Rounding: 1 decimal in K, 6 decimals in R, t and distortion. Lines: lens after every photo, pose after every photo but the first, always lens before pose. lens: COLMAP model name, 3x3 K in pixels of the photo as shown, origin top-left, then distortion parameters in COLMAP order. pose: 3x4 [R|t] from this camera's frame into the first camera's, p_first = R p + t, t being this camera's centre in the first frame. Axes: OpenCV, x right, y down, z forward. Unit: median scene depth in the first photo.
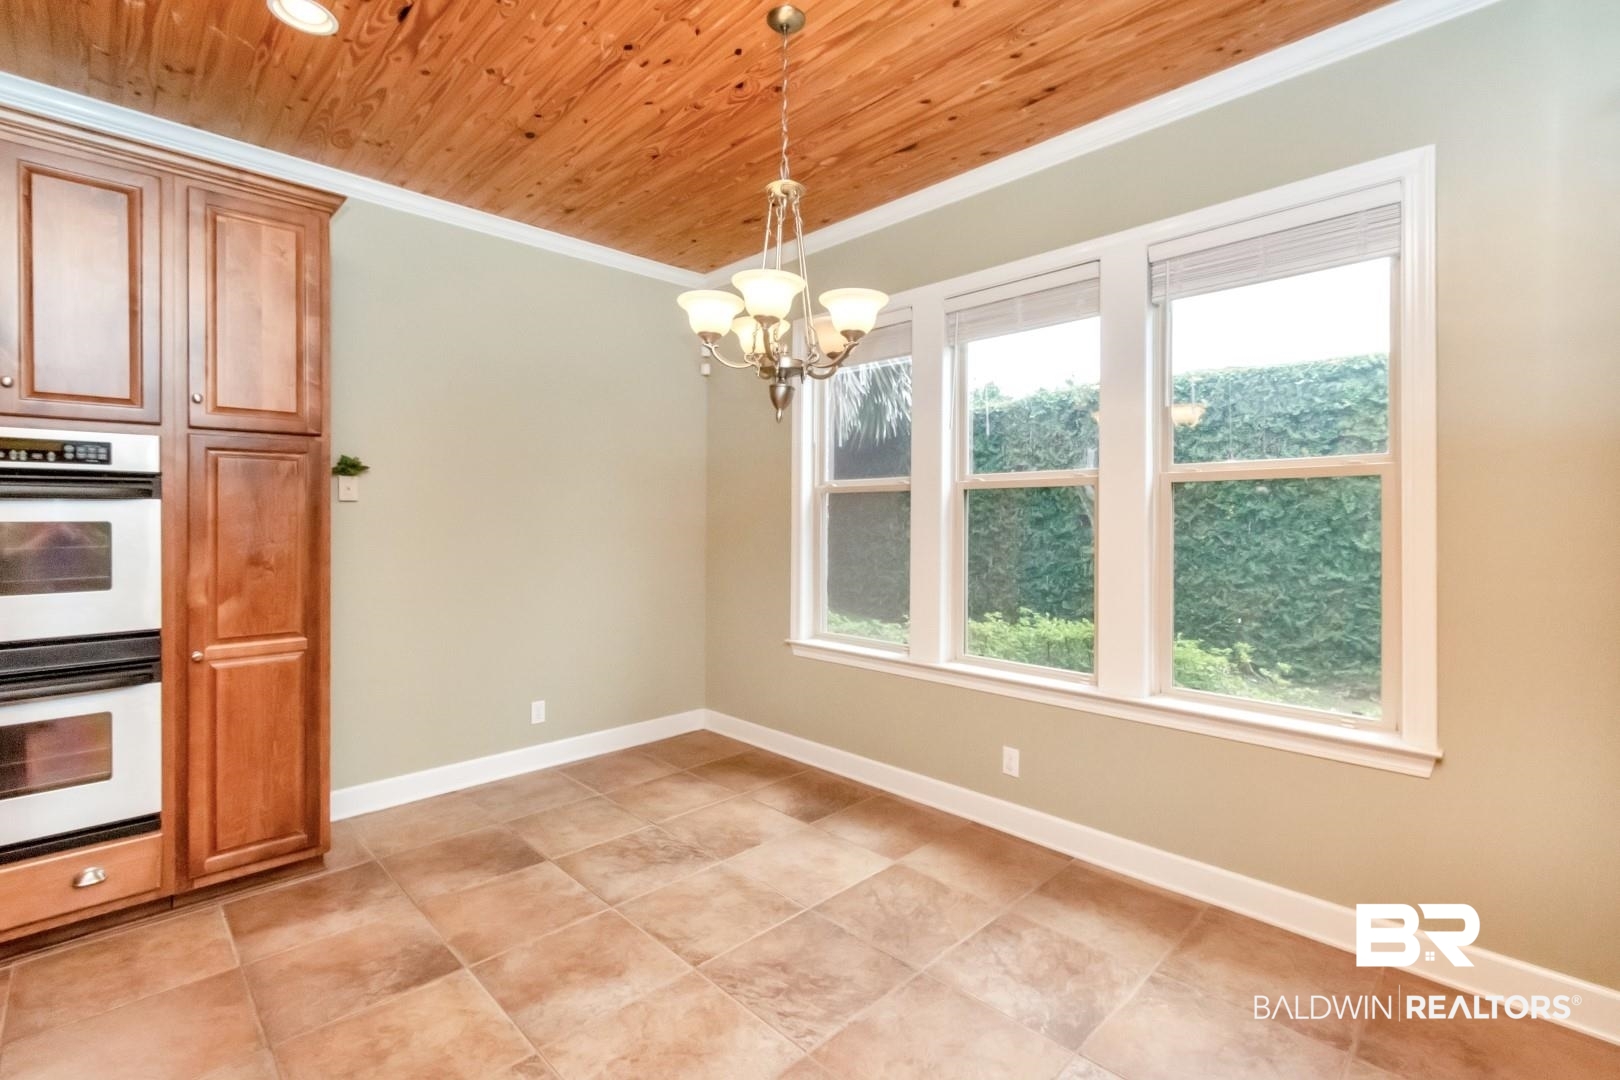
lens RADIAL K [[729.8, 0, 811.2], [0, 729.8, 519.0], [0, 0, 1]] dist [0.002575, -0.000394]
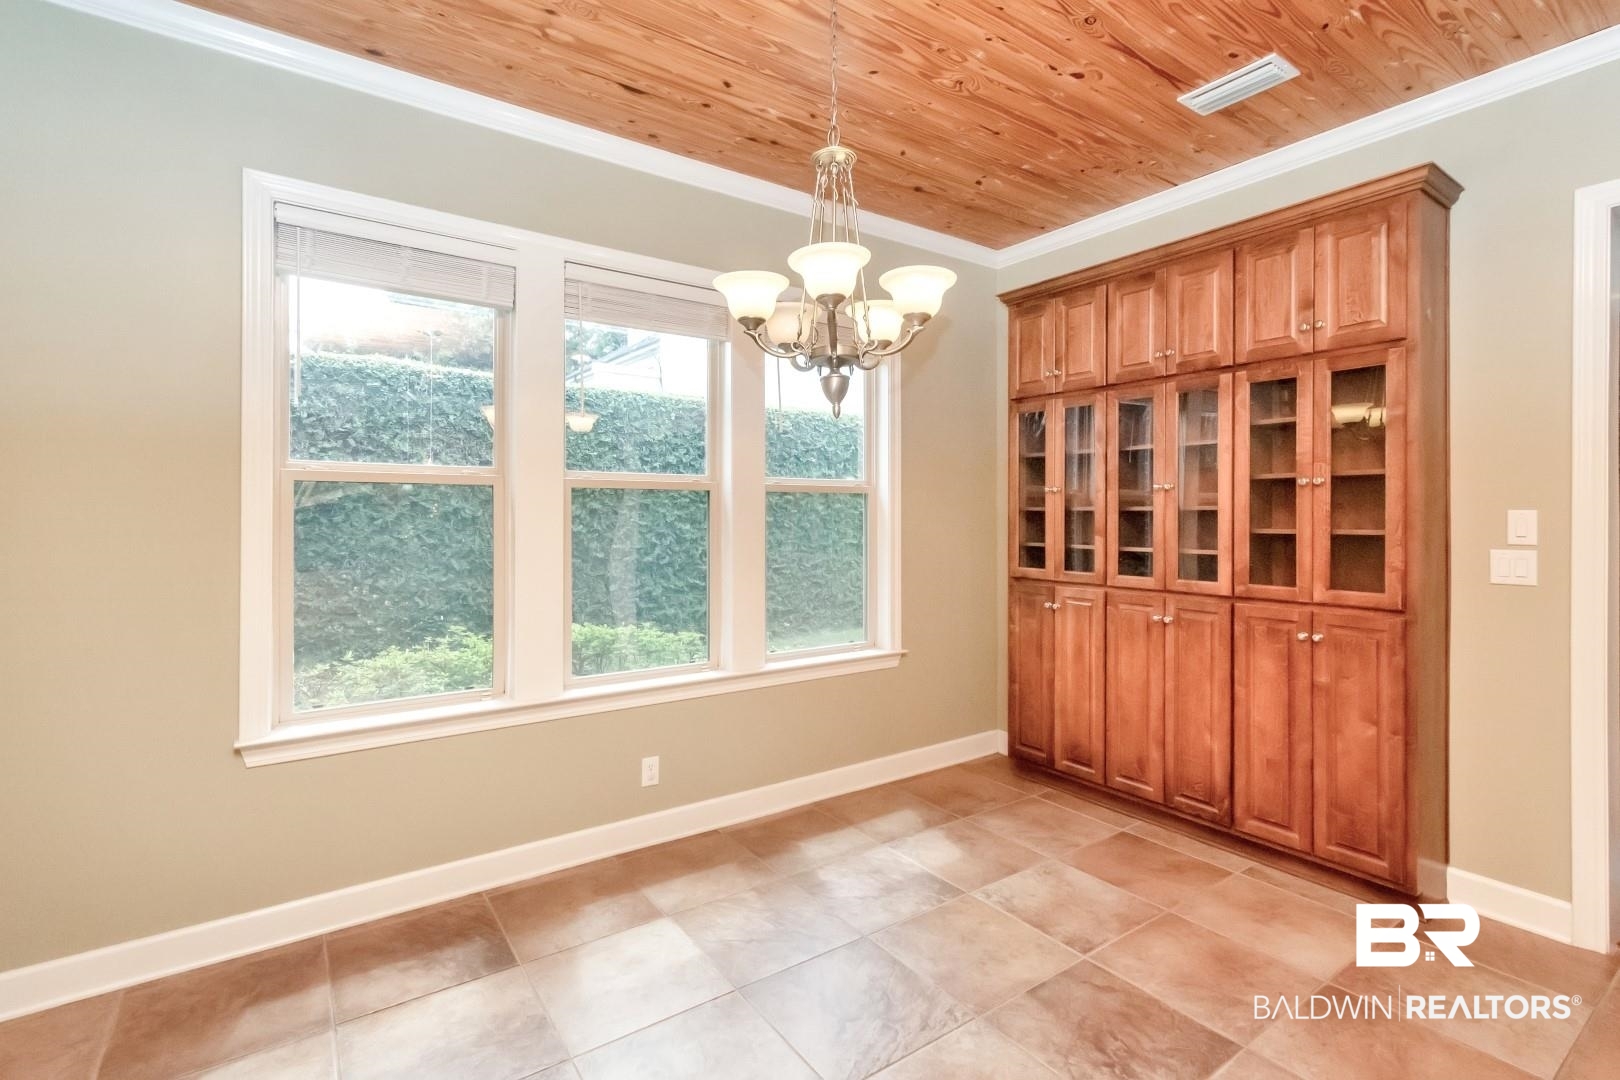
lens RADIAL K [[748.5, 0, 813.6], [0, 748.5, 515.0], [0, 0, 1]] dist [0.004060, 0.000098]
pose [[0.160080, -0.001258, 0.987103, -0.652944], [-0.002472, 0.999996, 0.001675, -0.011095], [-0.987101, -0.002708, 0.160076, 0.604767]]
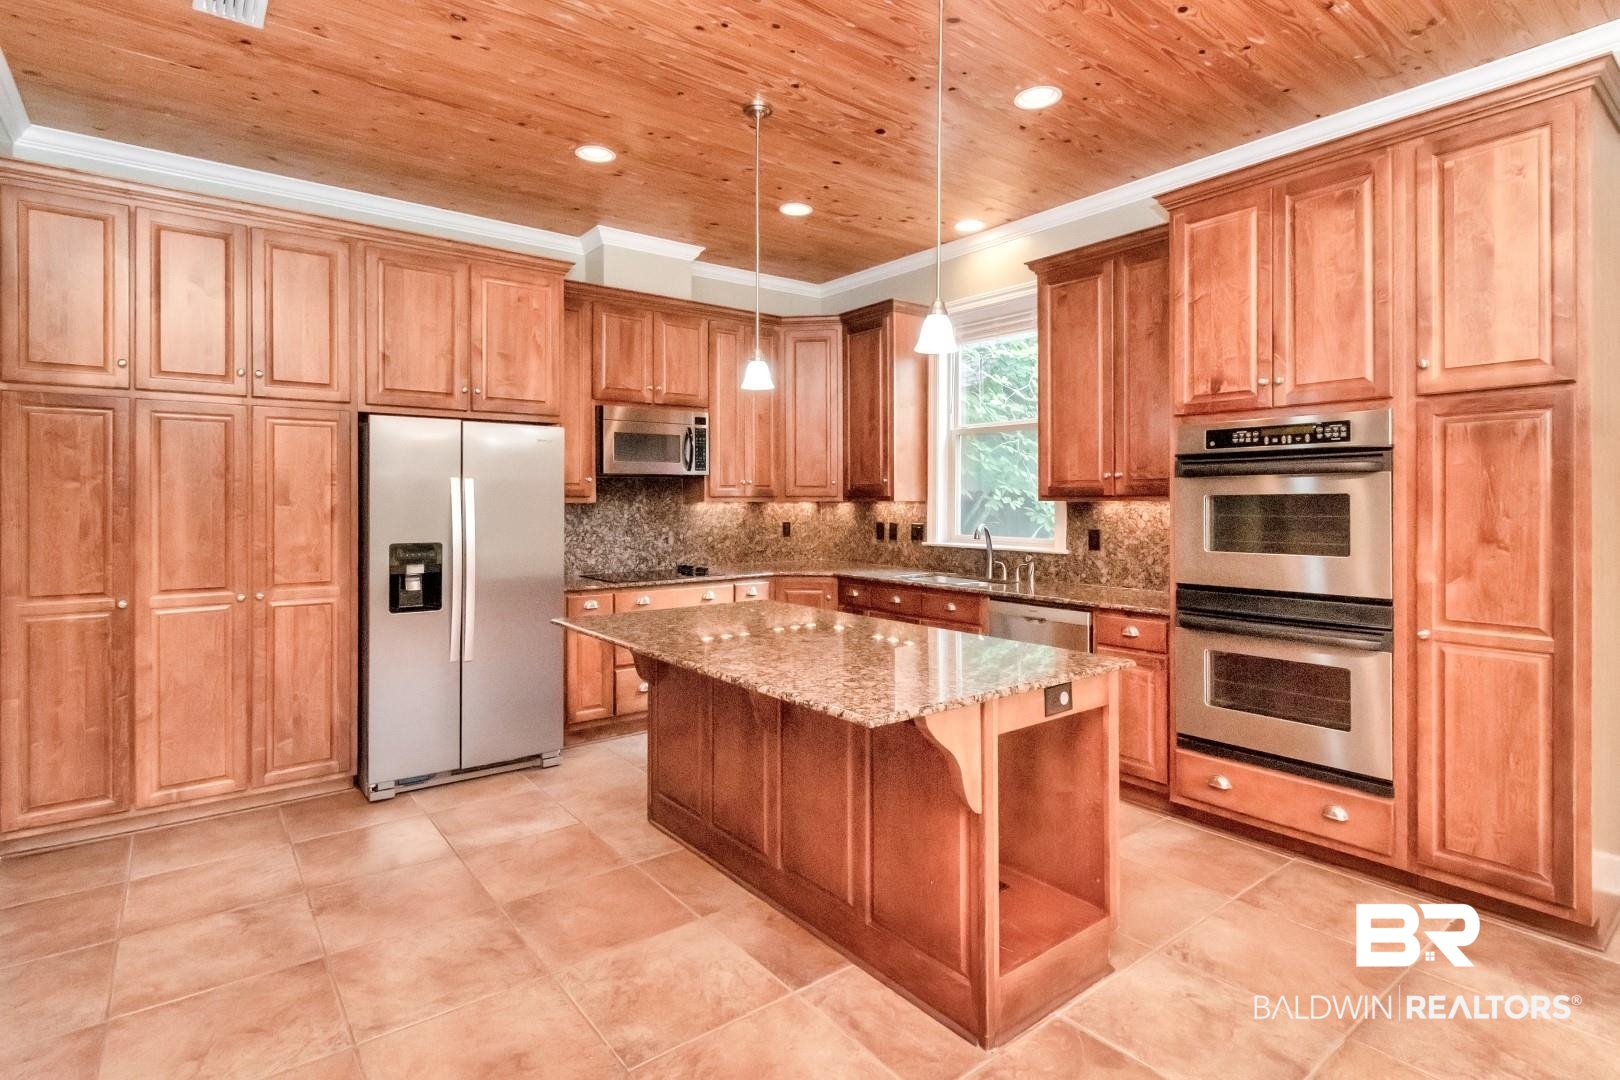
lens RADIAL K [[799.2, 0, 797.6], [0, 799.2, 502.9], [0, 0, 1]] dist [0.000499, -0.001363]
pose [[-0.124516, 0.002507, -0.992214, 0.222607], [0.000222, 0.999997, 0.002499, 0.009845], [0.992218, 0.000091, -0.124516, 0.236518]]
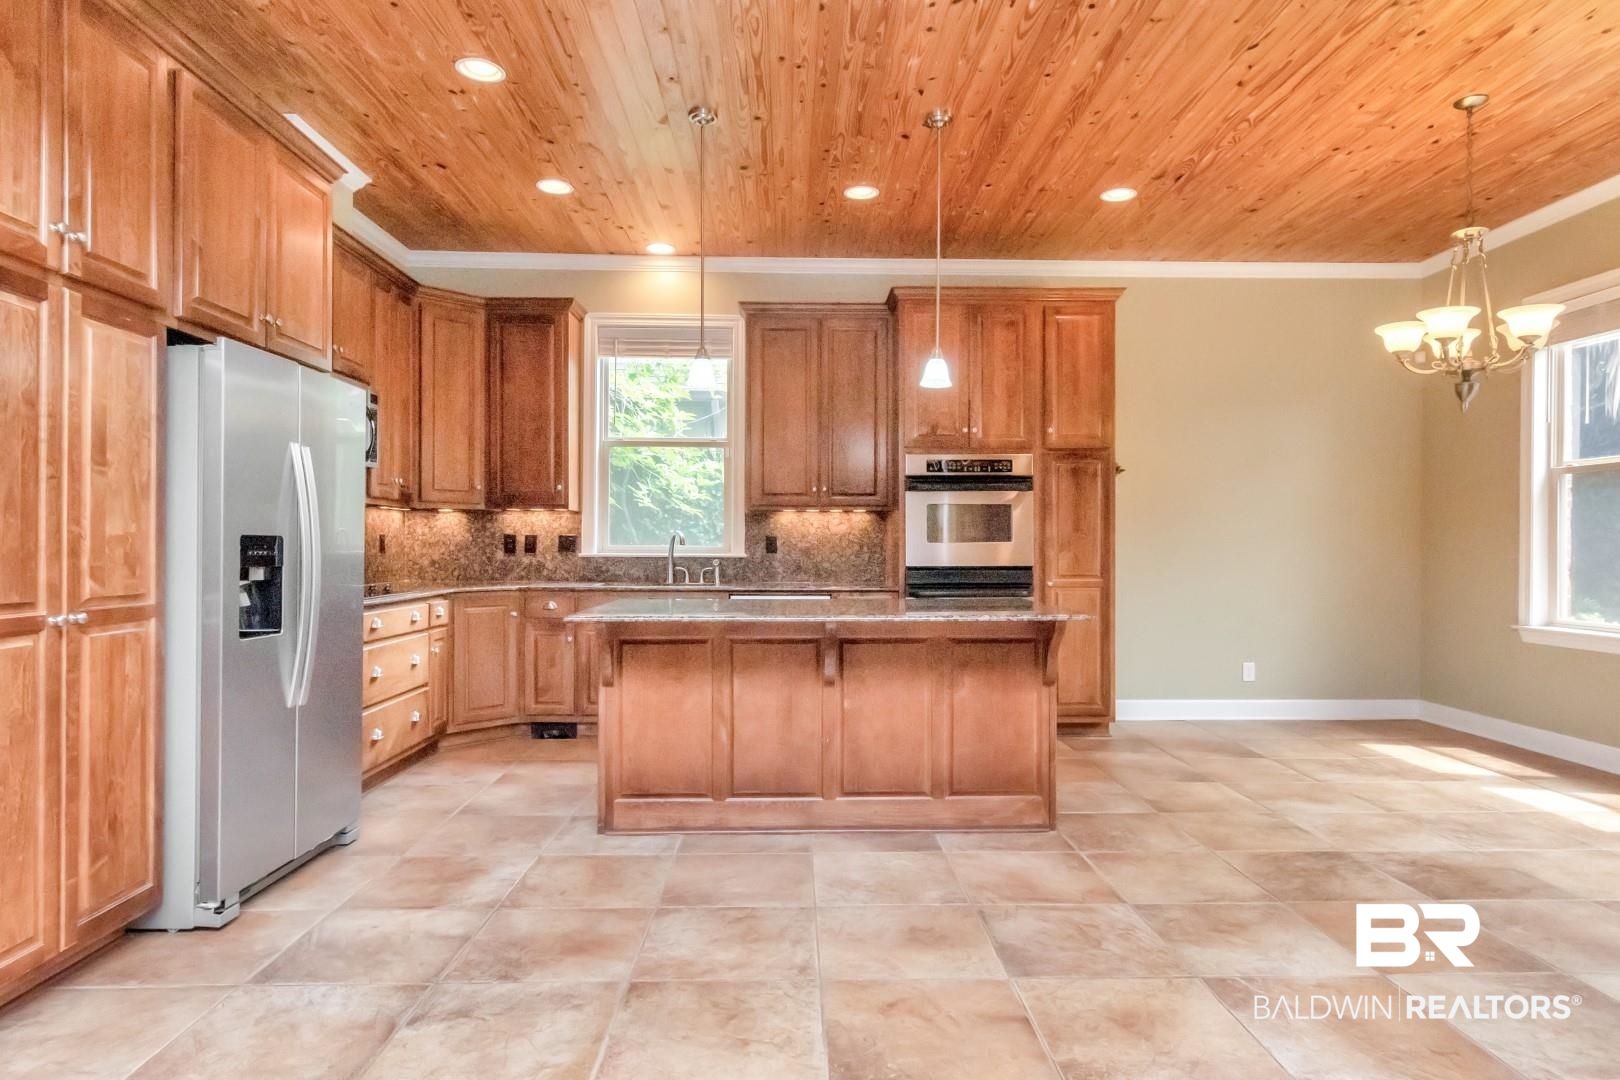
lens RADIAL K [[927.2, 0, 811.7], [0, 927.2, 544.1], [0, 0, 1]] dist [0.003838, -0.002351]
pose [[0.727816, -0.000758, -0.685772, 0.167956], [-0.001833, 0.999994, -0.003051, 0.077205], [0.685770, 0.003478, 0.727810, -0.692444]]
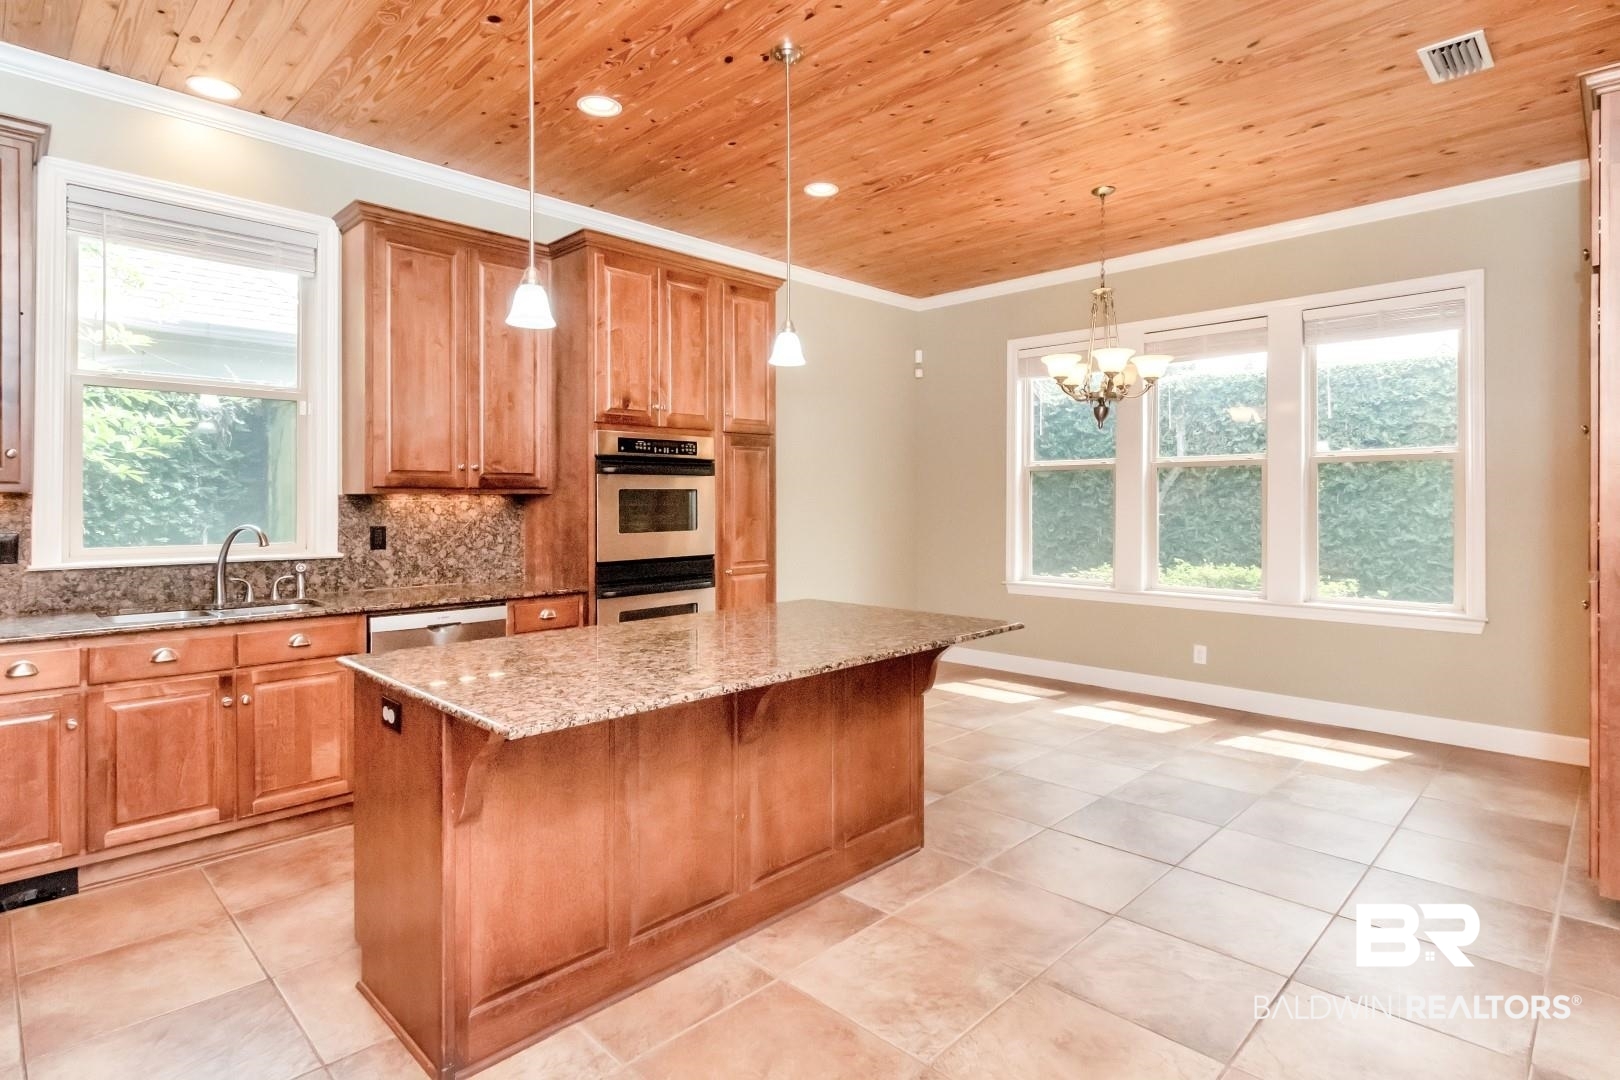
lens RADIAL K [[830.5, 0, 800.6], [0, 830.5, 500.8], [0, 0, 1]] dist [-0.002499, -0.001272]
pose [[0.999982, -0.002991, 0.005294, -0.514499], [0.002985, 0.999995, 0.001109, 0.020141], [-0.005297, -0.001093, 0.999985, -0.631594]]
